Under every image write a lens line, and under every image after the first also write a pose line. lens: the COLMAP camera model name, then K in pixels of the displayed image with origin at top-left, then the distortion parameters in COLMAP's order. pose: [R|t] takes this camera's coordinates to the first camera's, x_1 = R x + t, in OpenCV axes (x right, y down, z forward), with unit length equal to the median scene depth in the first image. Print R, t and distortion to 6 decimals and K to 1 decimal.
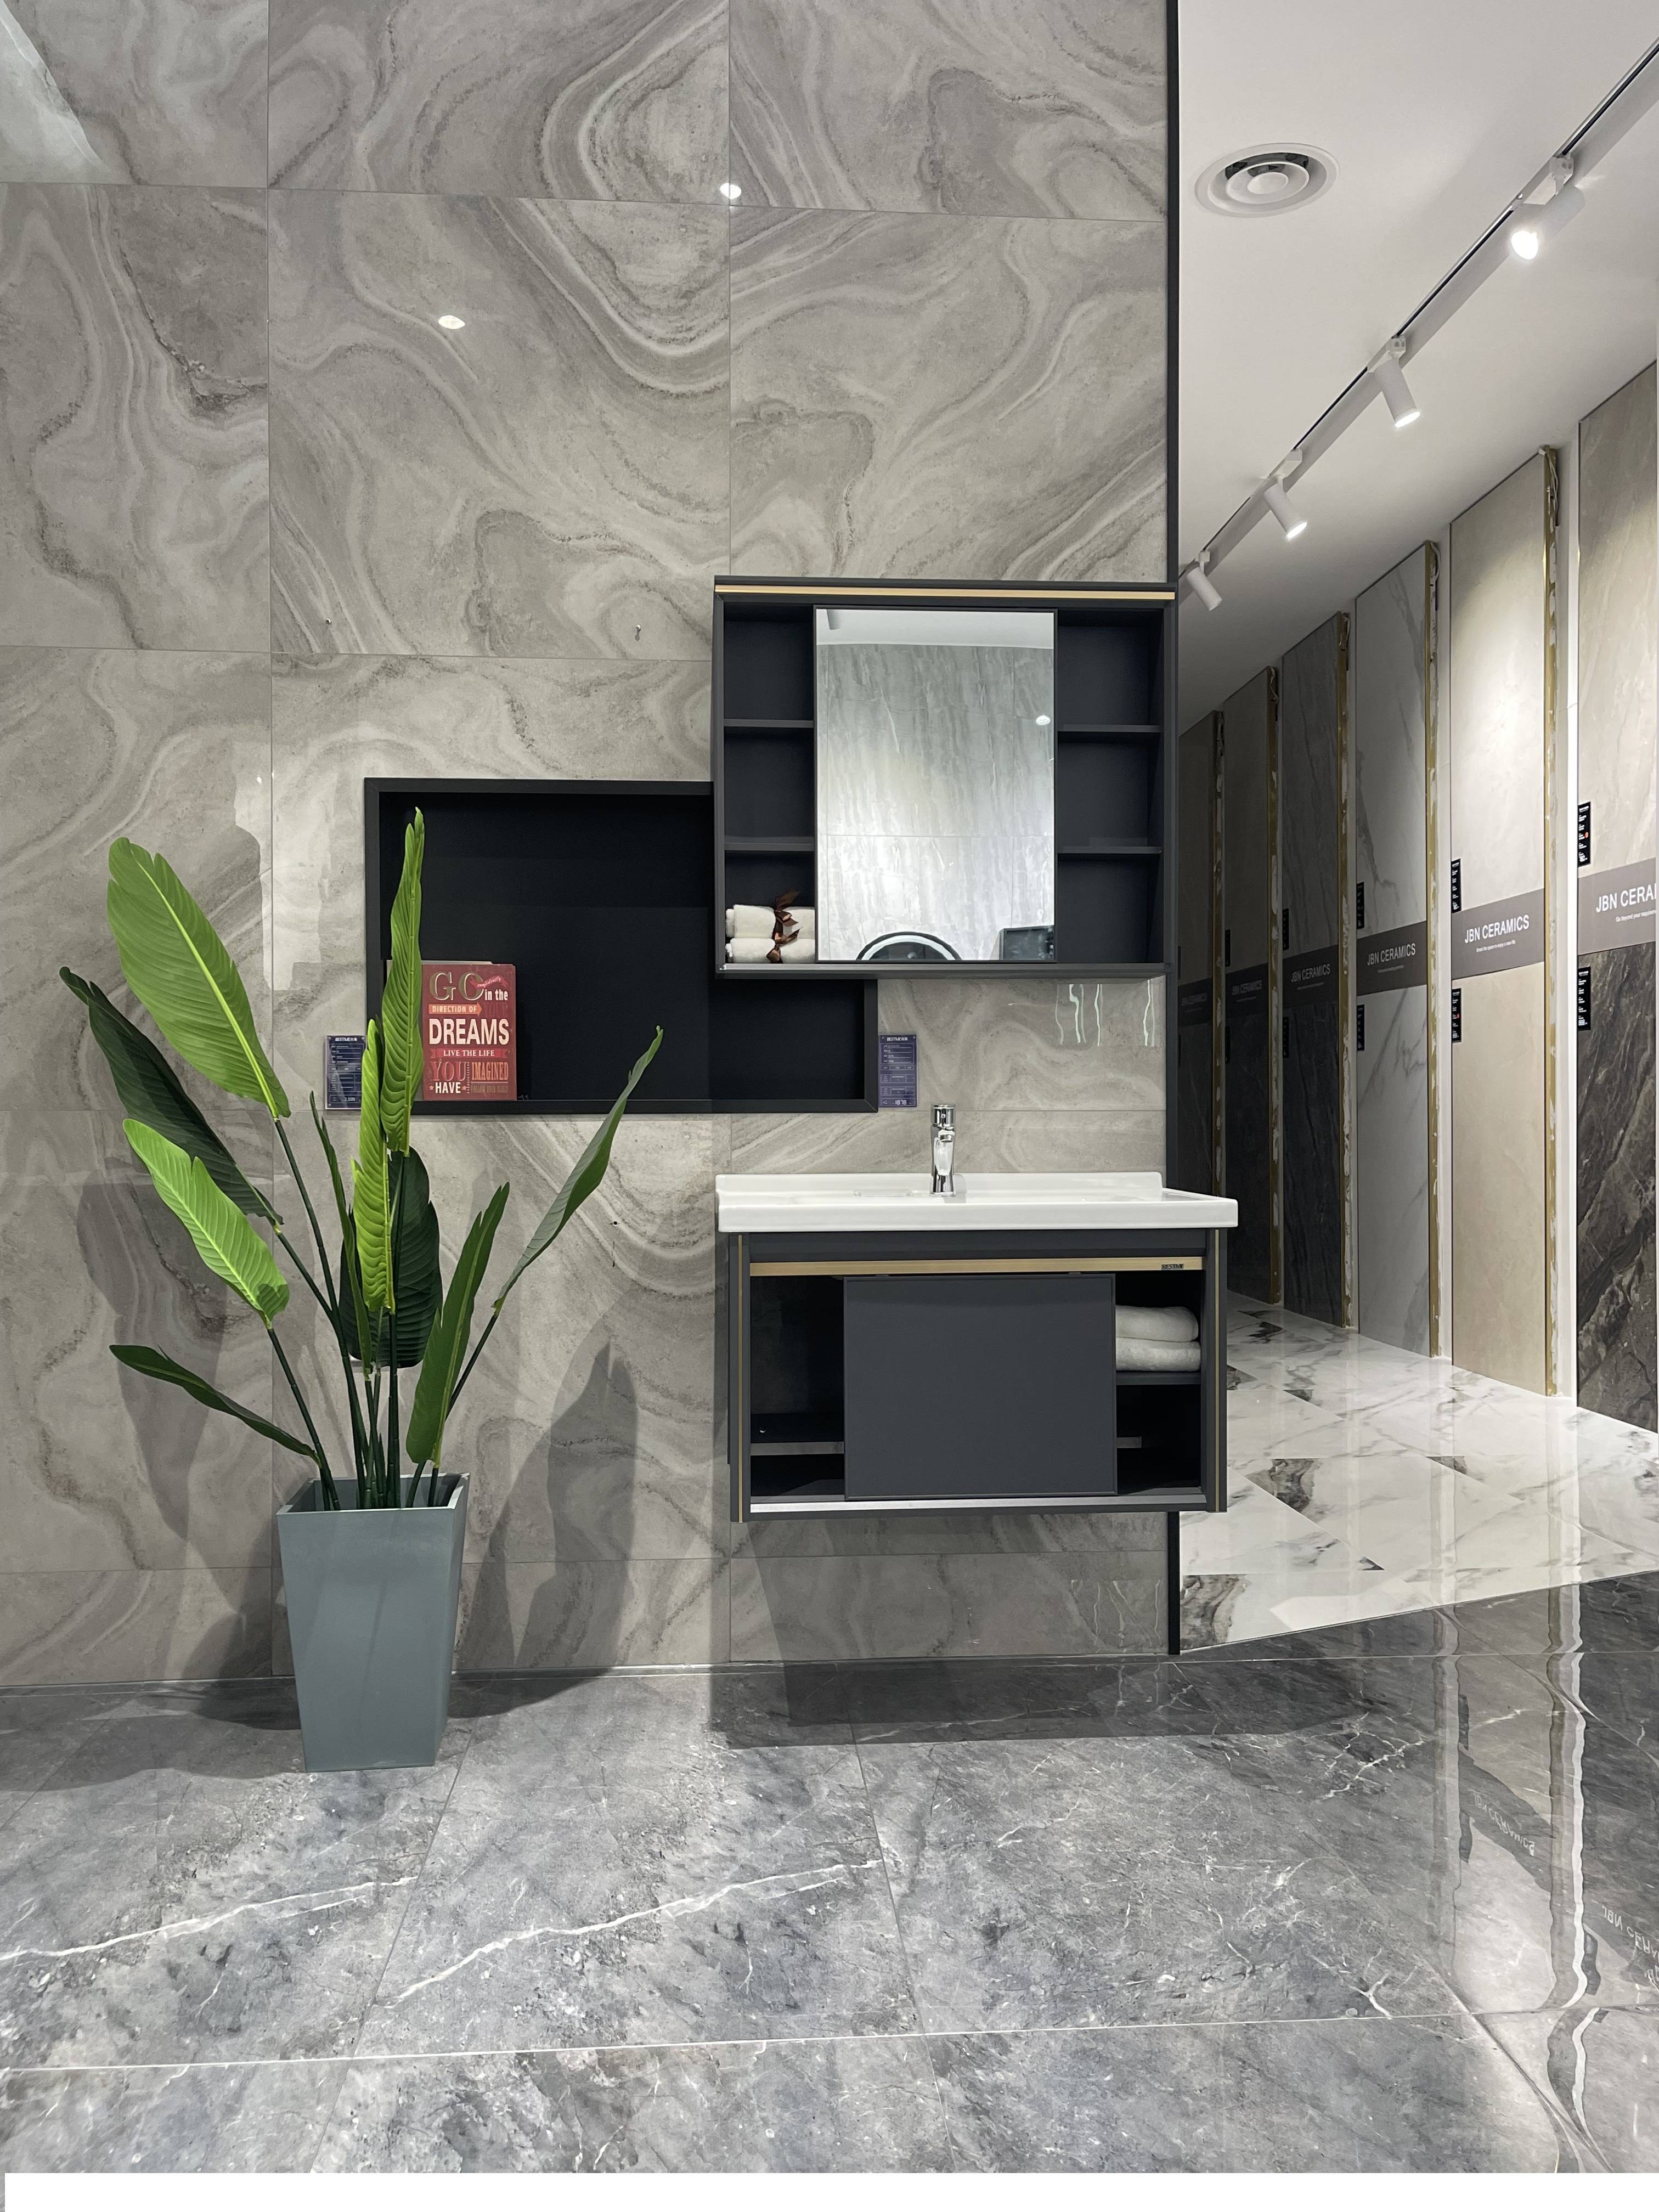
lens RADIAL K [[1709.6, 0, 821.2], [0, 1709.6, 1124.1], [0, 0, 1]] dist [0.094277, -0.221044]
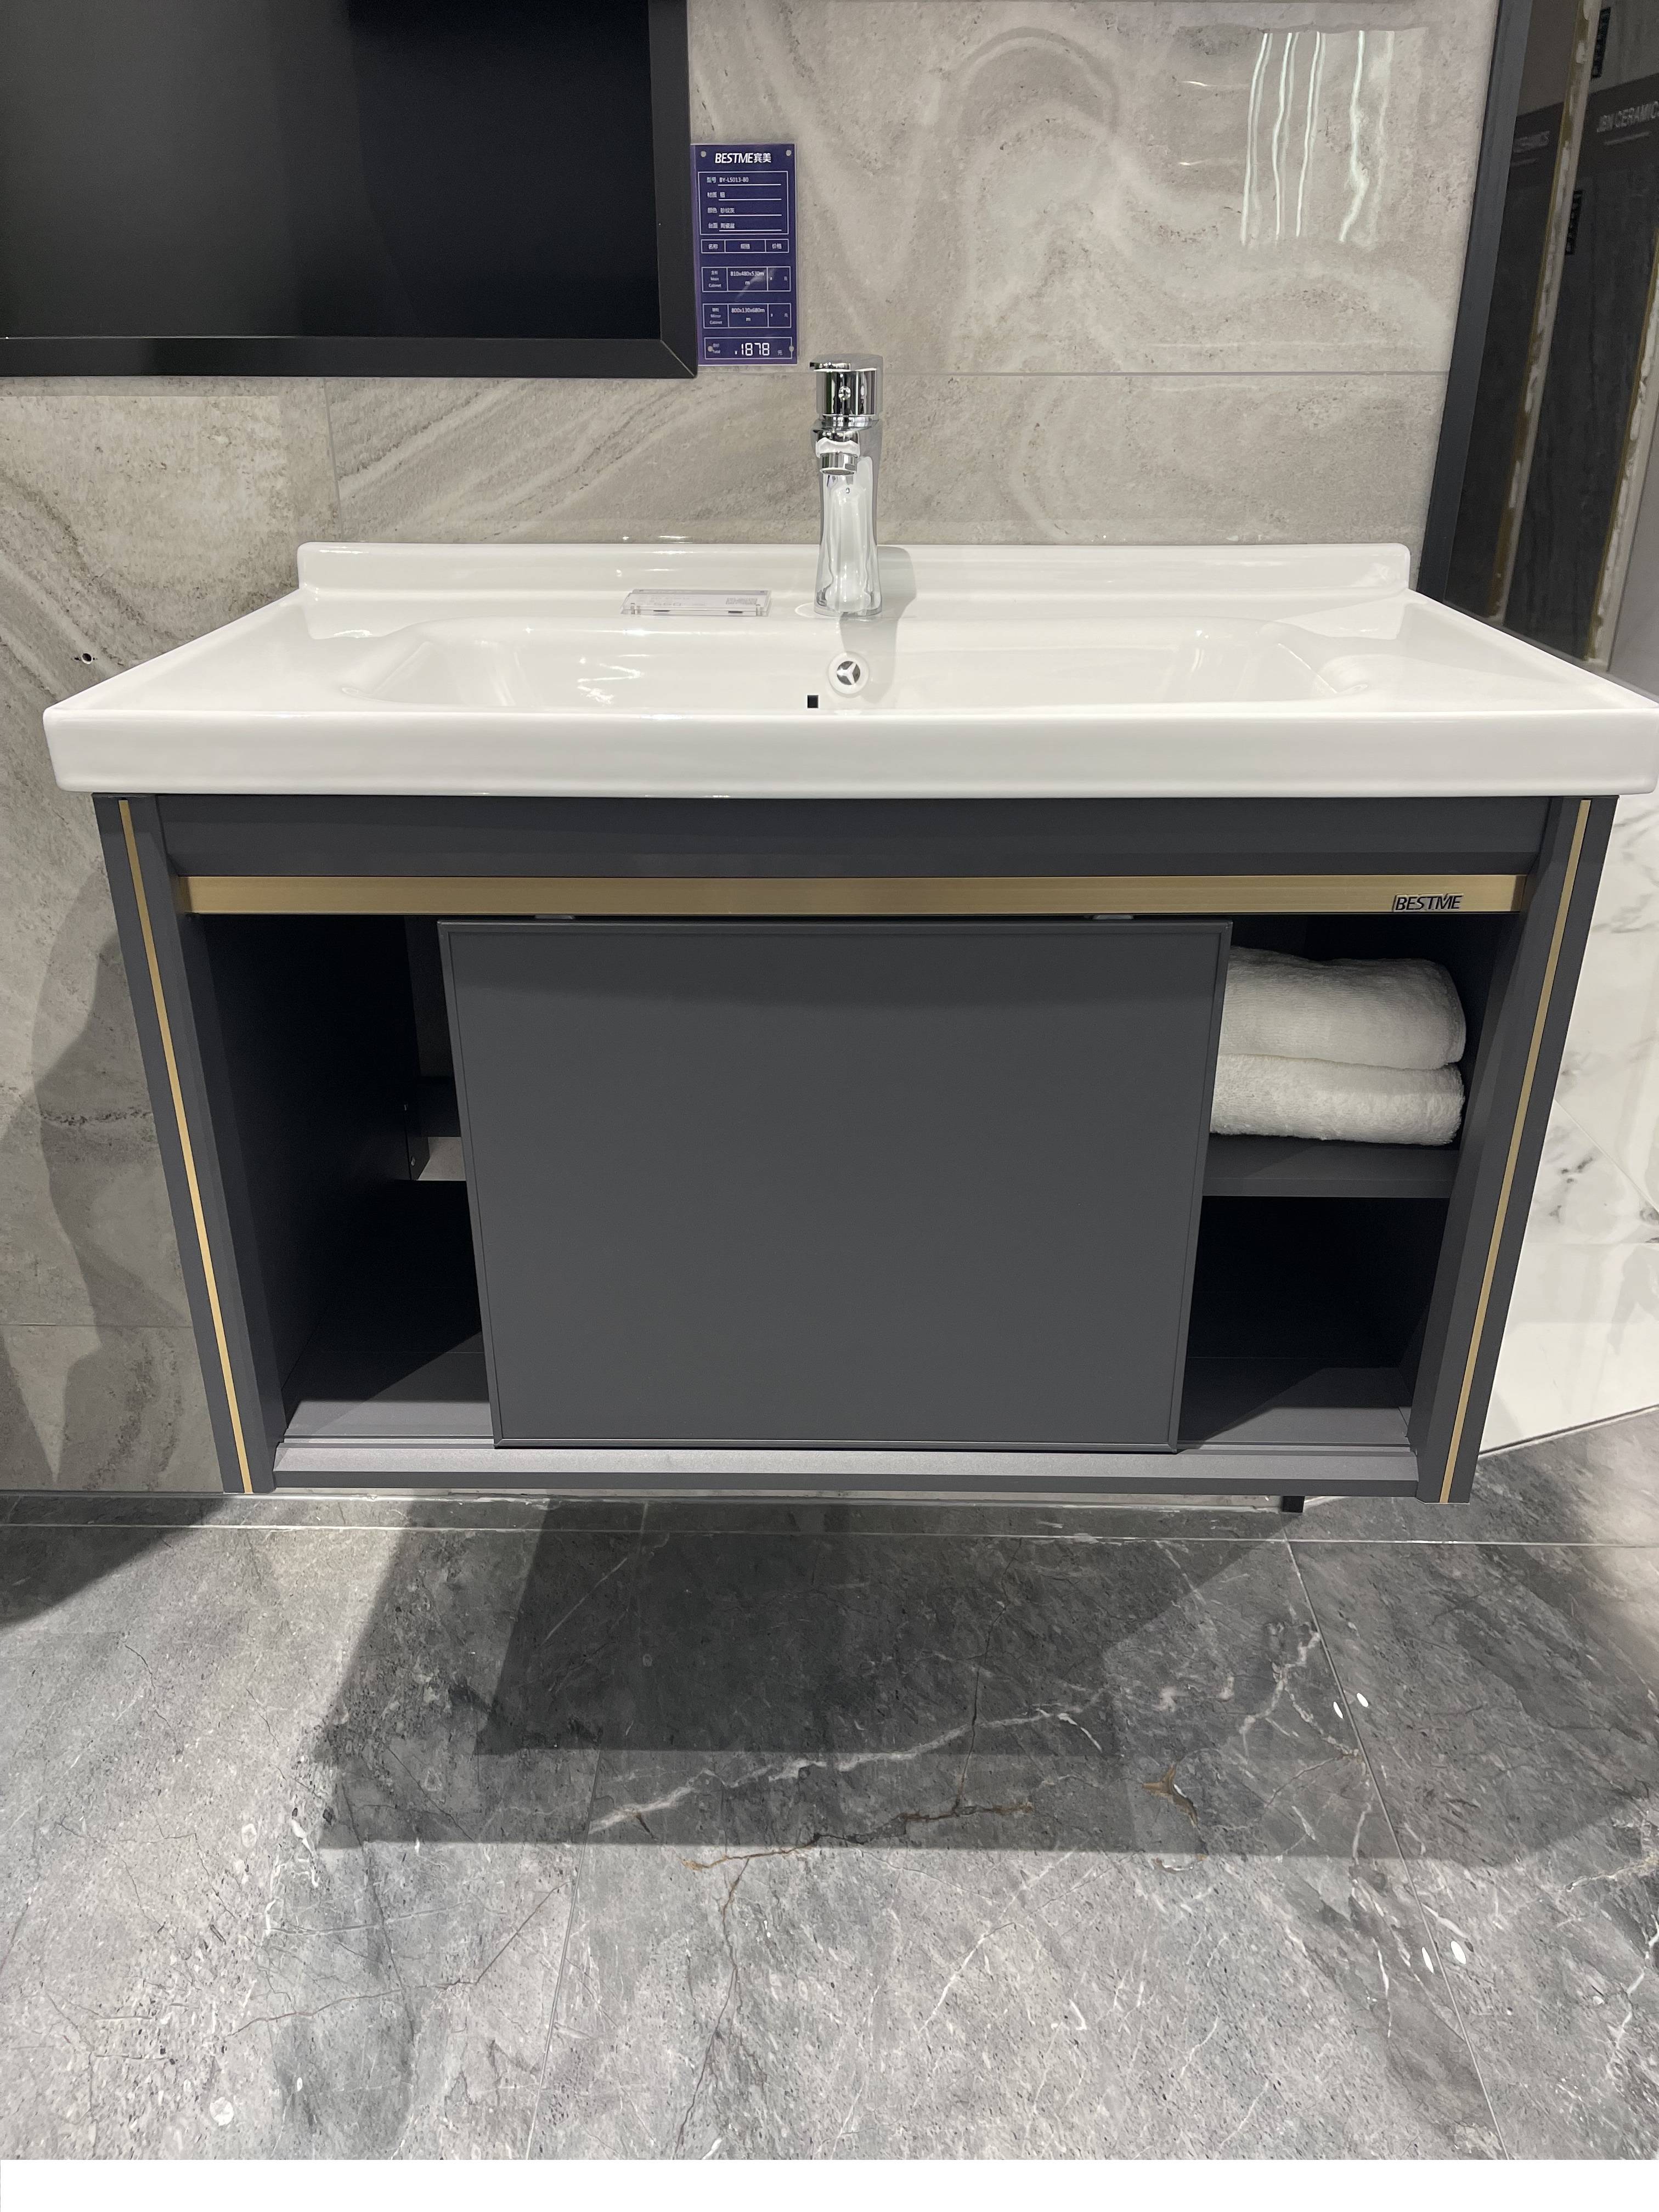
lens RADIAL K [[1672.0, 0, 817.5], [0, 1672.0, 1124.4], [0, 0, 1]] dist [0.027003, -0.001295]
pose [[0.996068, 0.040577, -0.078757, 0.098779], [-0.003661, 0.907044, 0.421019, -0.013915], [0.088520, -0.419076, 0.903626, 0.588253]]
